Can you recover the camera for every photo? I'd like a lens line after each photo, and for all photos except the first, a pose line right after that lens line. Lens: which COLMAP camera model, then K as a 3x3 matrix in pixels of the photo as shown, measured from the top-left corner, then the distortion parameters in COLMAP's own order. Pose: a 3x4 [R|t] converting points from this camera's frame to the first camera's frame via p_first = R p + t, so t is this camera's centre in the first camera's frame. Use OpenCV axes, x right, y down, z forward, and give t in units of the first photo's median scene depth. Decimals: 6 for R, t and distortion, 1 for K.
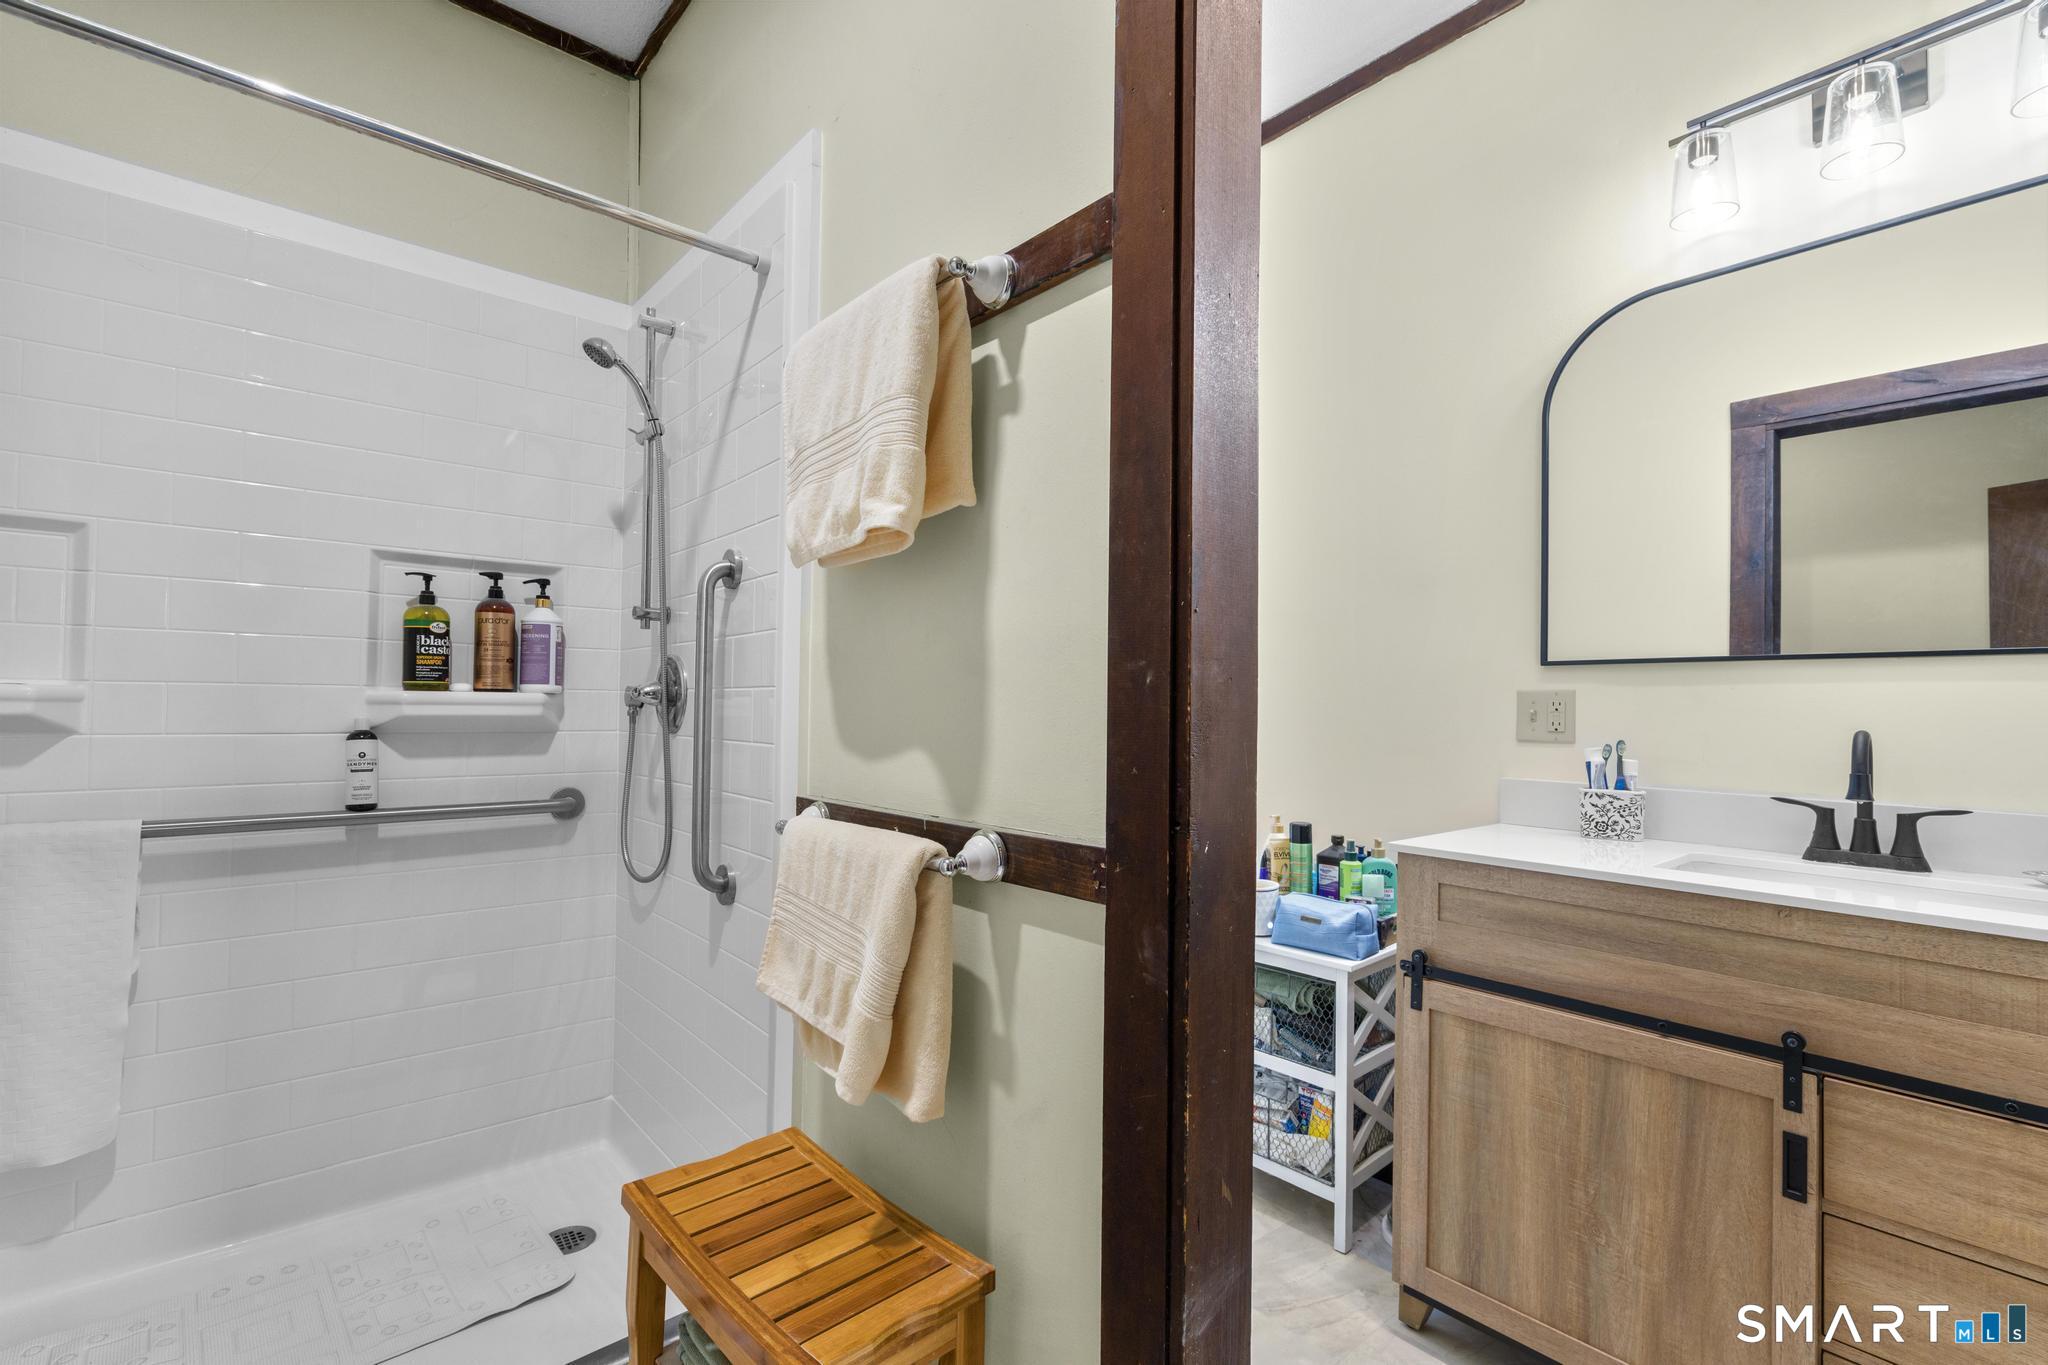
lens RADIAL K [[920.9, 0, 1026.1], [0, 920.9, 686.8], [0, 0, 1]] dist [-0.008175, 0.004238]
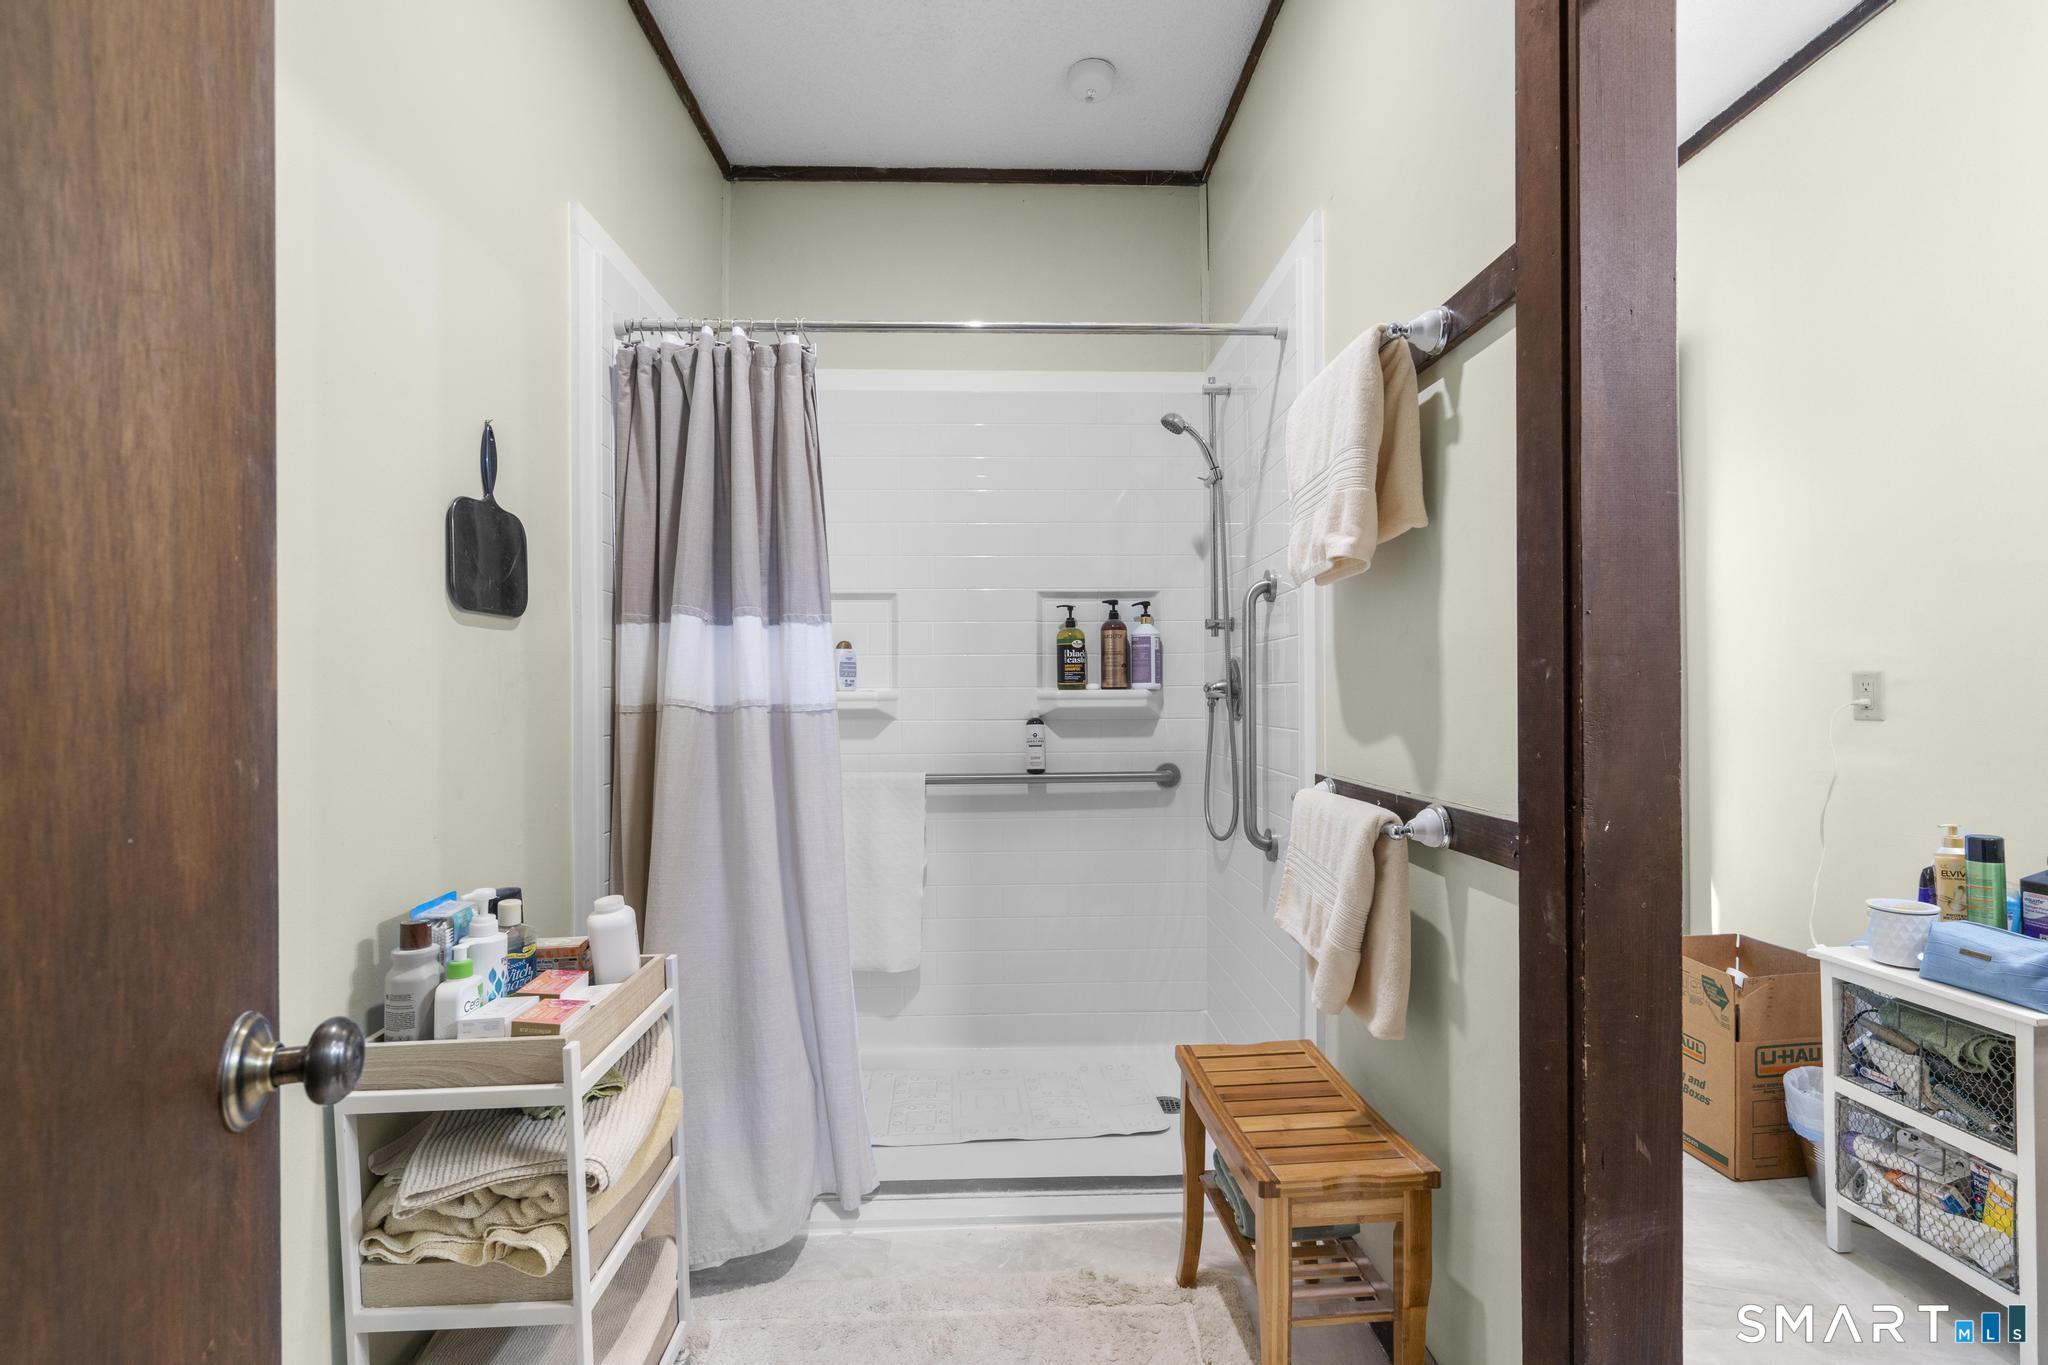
lens RADIAL K [[920.9, 0, 1027.7], [0, 920.9, 689.6], [0, 0, 1]] dist [-0.008175, 0.004238]
pose [[0.784507, -0.017805, -0.619864, 0.199305], [0.028581, 0.999564, 0.007460, -0.010207], [0.619461, -0.023569, 0.784674, -0.170686]]
